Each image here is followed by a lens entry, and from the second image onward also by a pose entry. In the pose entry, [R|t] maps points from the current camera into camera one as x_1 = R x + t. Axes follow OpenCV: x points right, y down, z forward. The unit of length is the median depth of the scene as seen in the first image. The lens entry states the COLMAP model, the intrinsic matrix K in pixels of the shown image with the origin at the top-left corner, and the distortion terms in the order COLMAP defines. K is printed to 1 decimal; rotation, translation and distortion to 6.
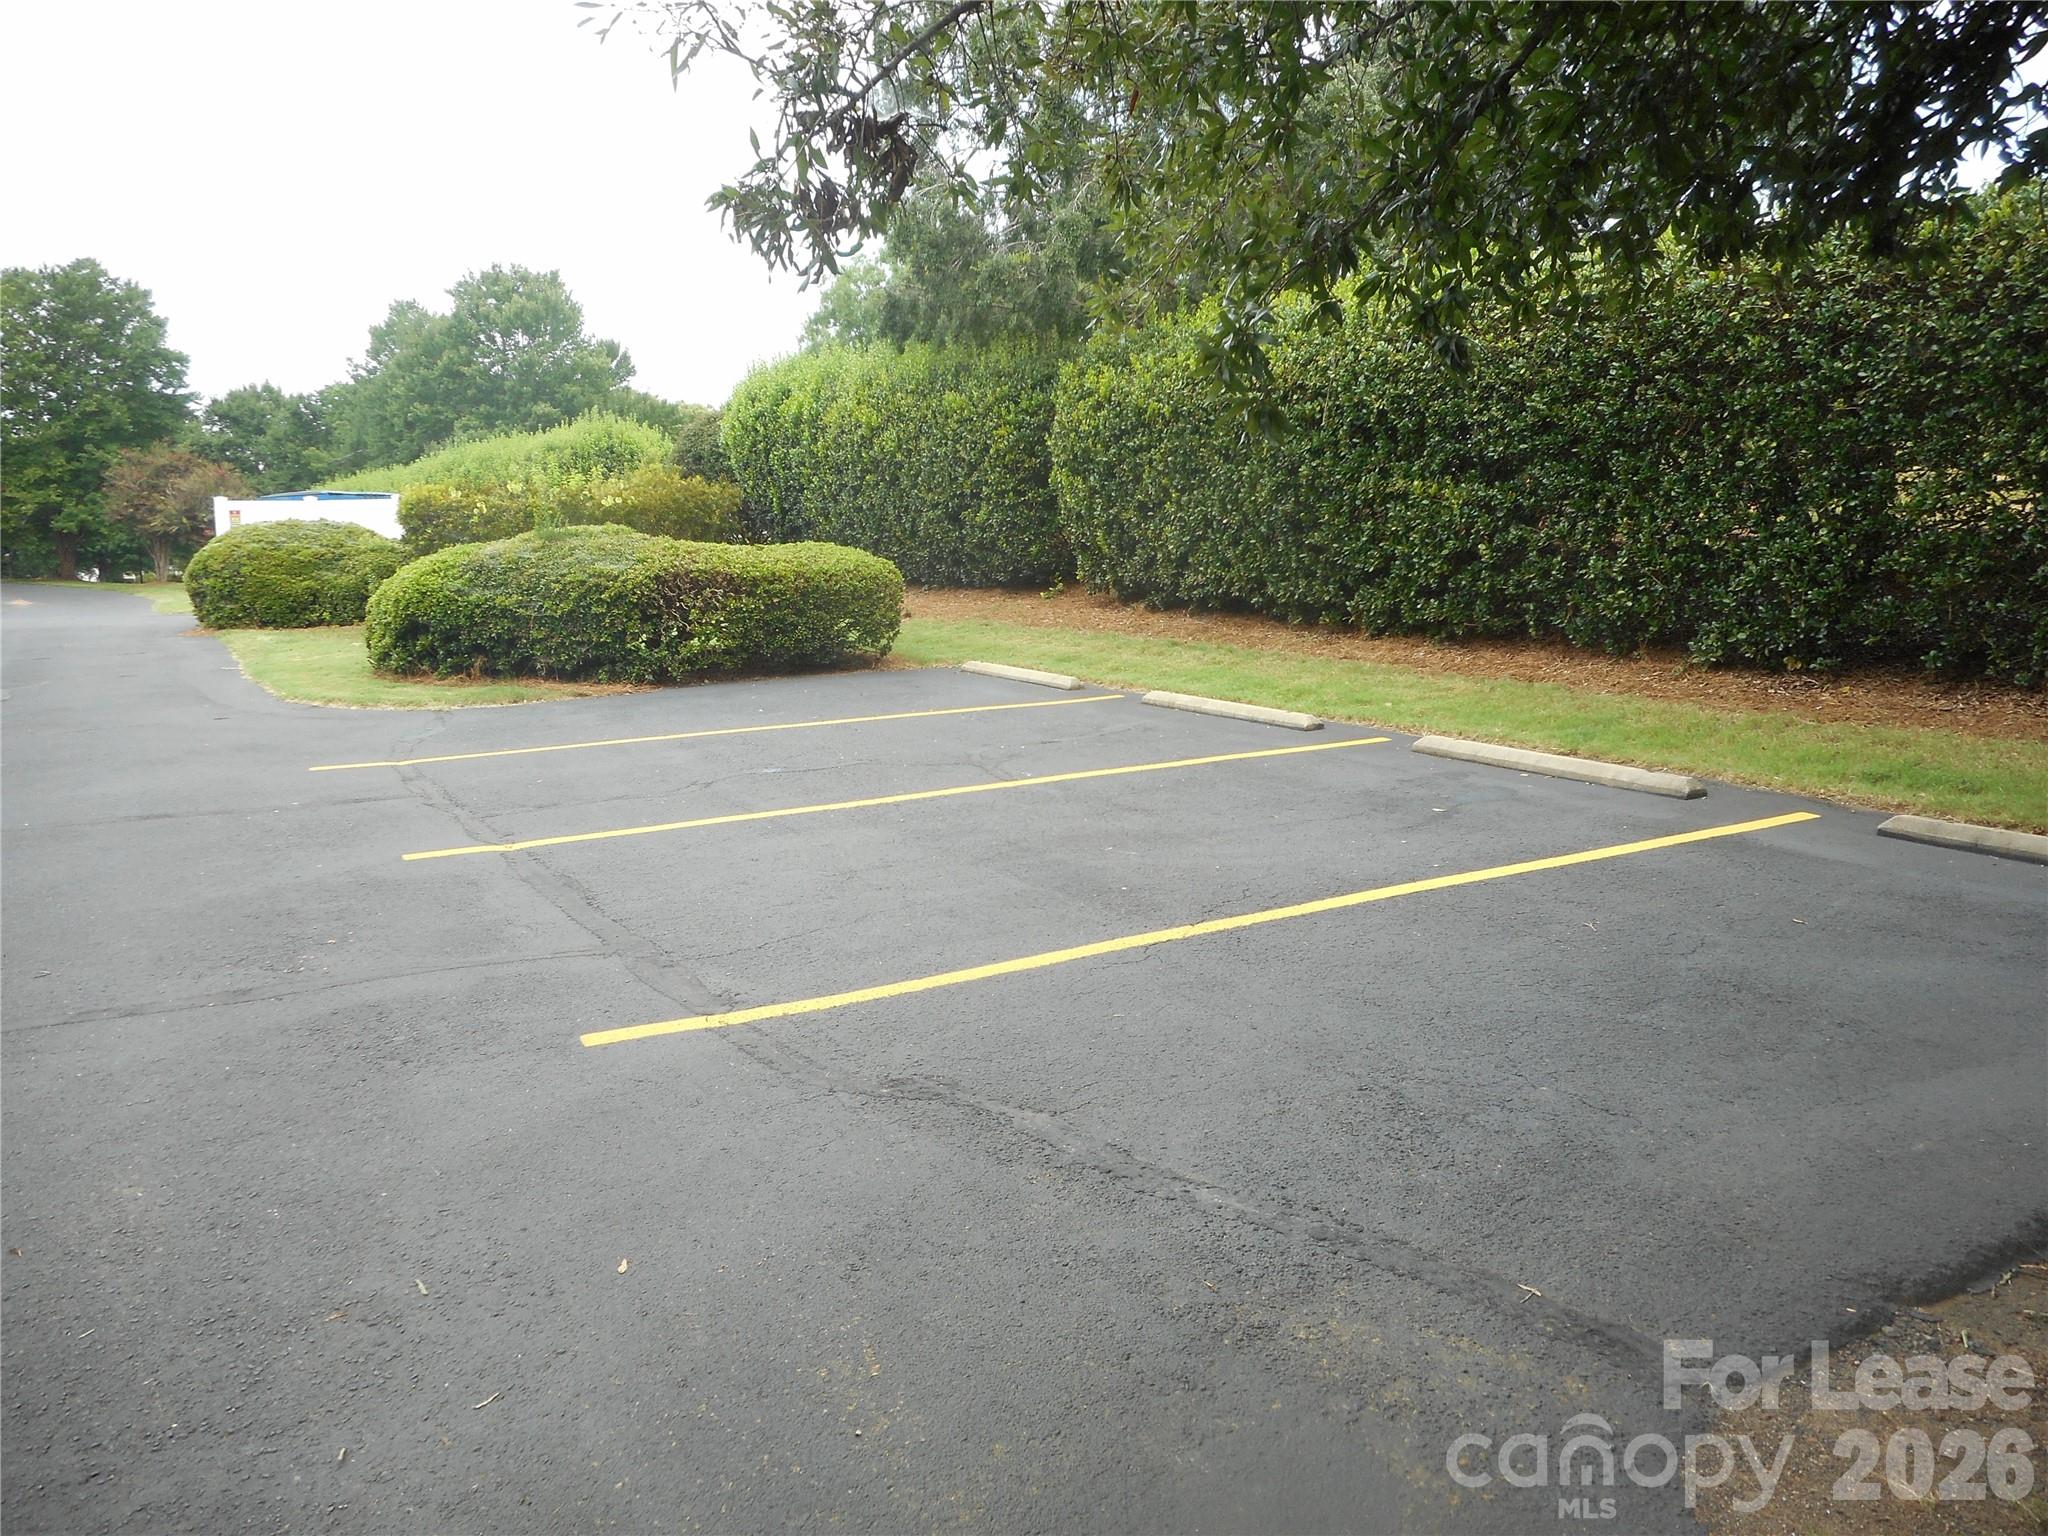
lens RADIAL K [[1550.7, 0, 1027.4], [0, 1550.7, 764.0], [0, 0, 1]] dist [0.016772, -0.004769]
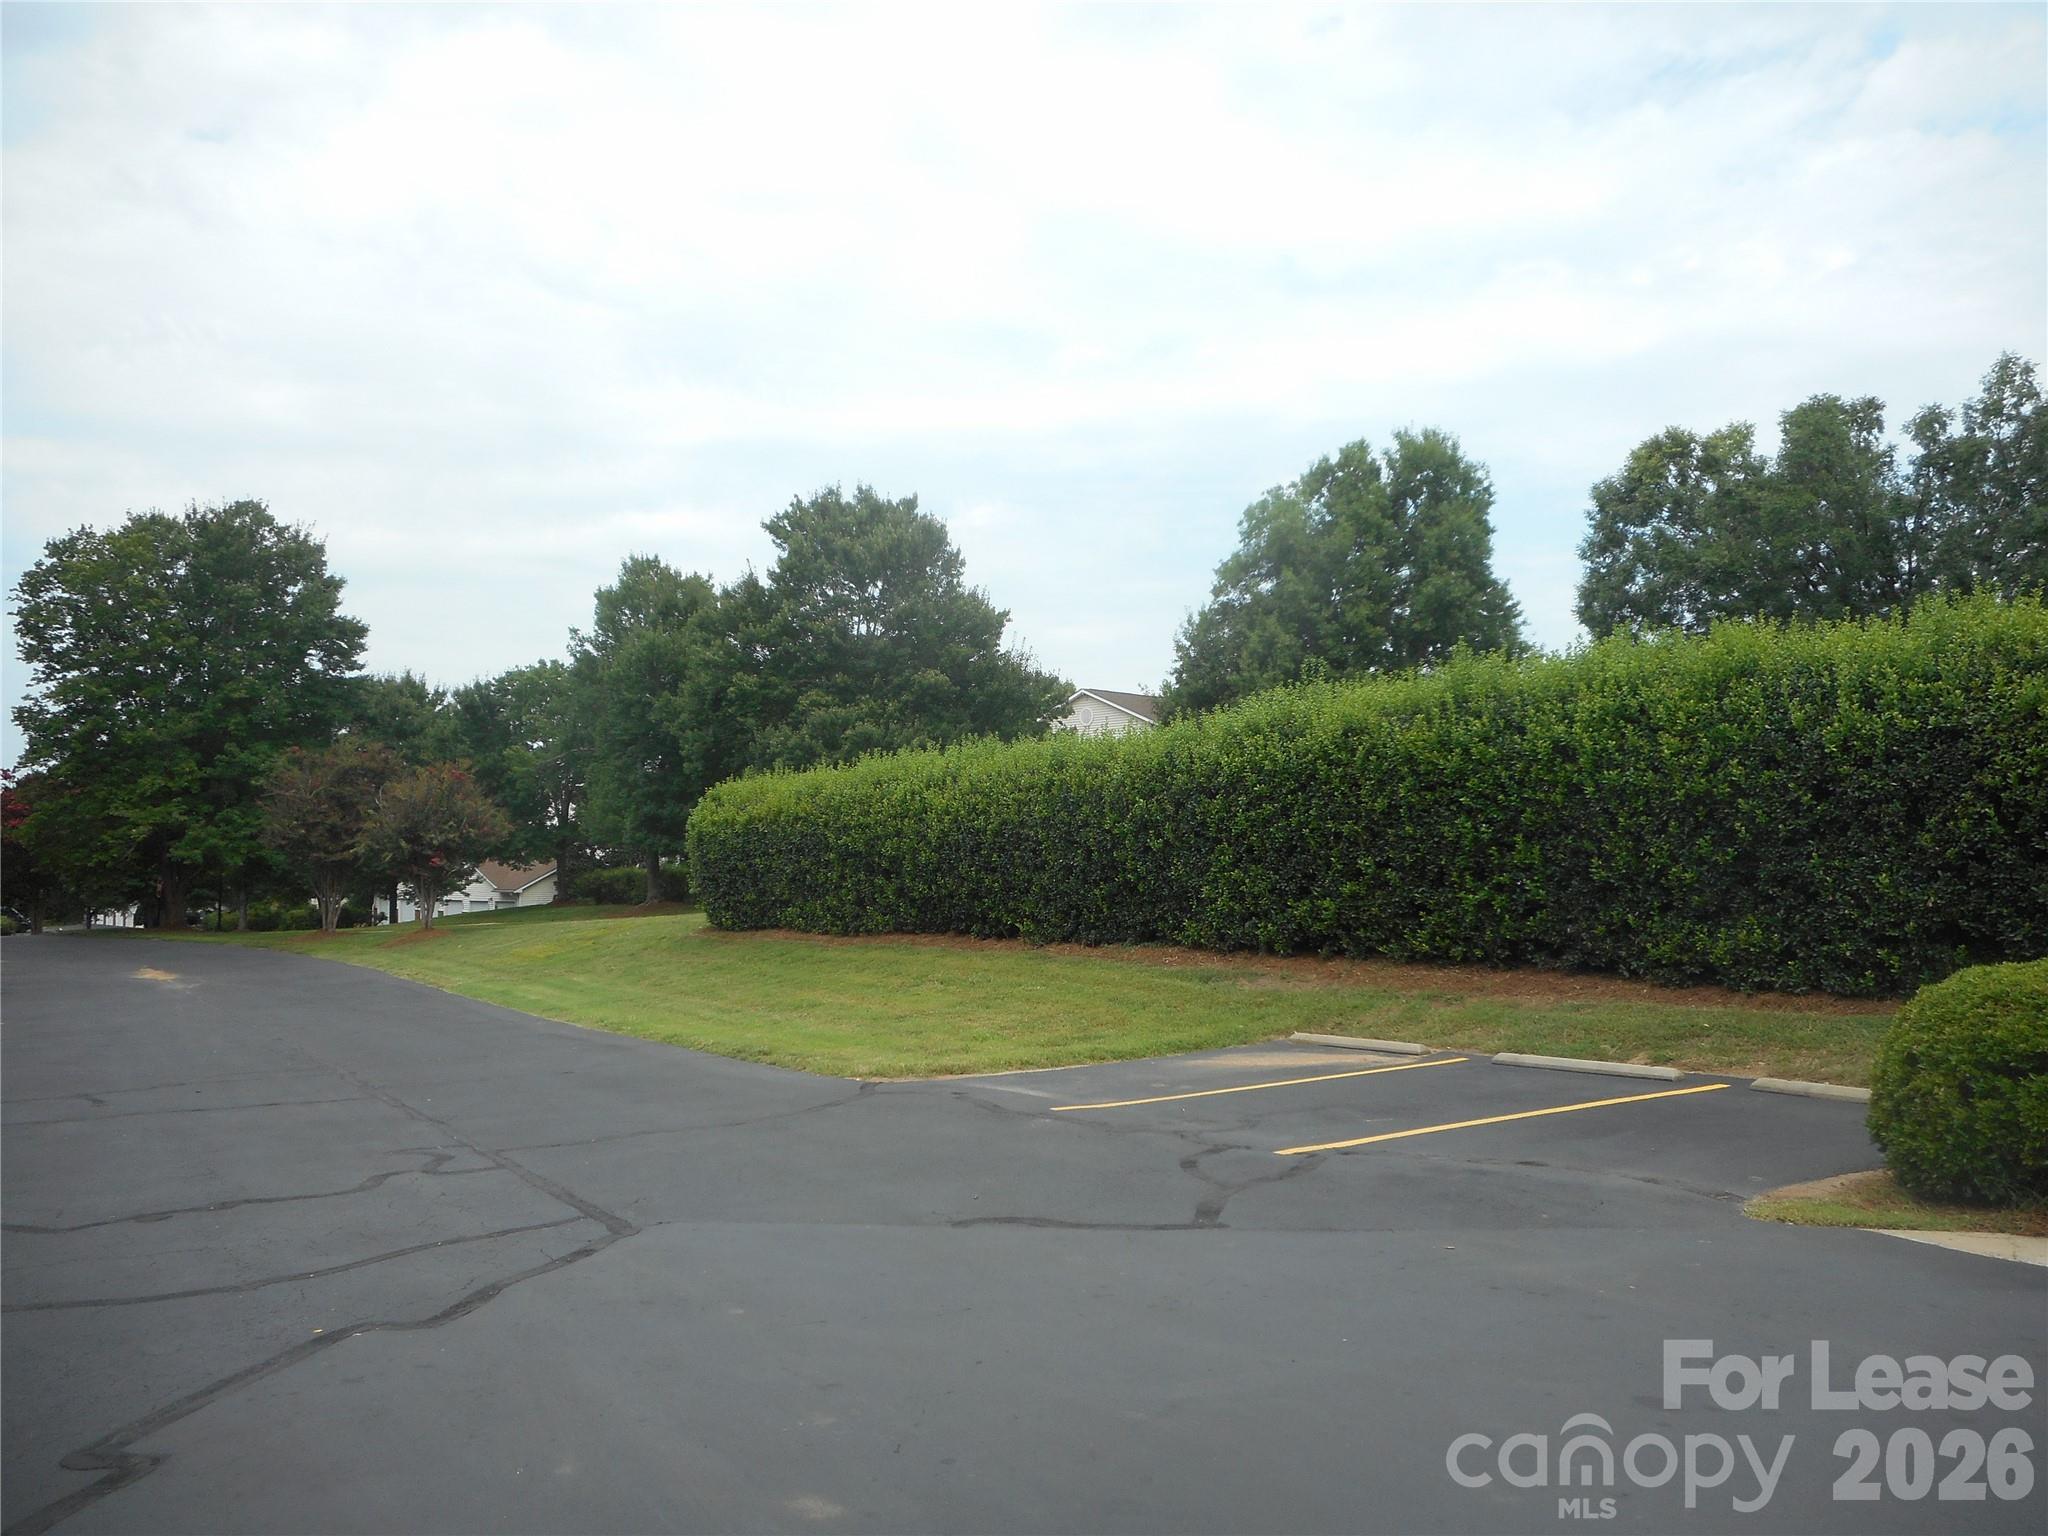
lens RADIAL K [[1550.7, 0, 1020.1], [0, 1550.7, 771.3], [0, 0, 1]] dist [0.016772, -0.004769]
pose [[0.999873, -0.012708, 0.009607, -0.239913], [0.014324, 0.981092, -0.193012, -0.046575], [-0.006972, 0.193125, 0.981149, 0.287149]]
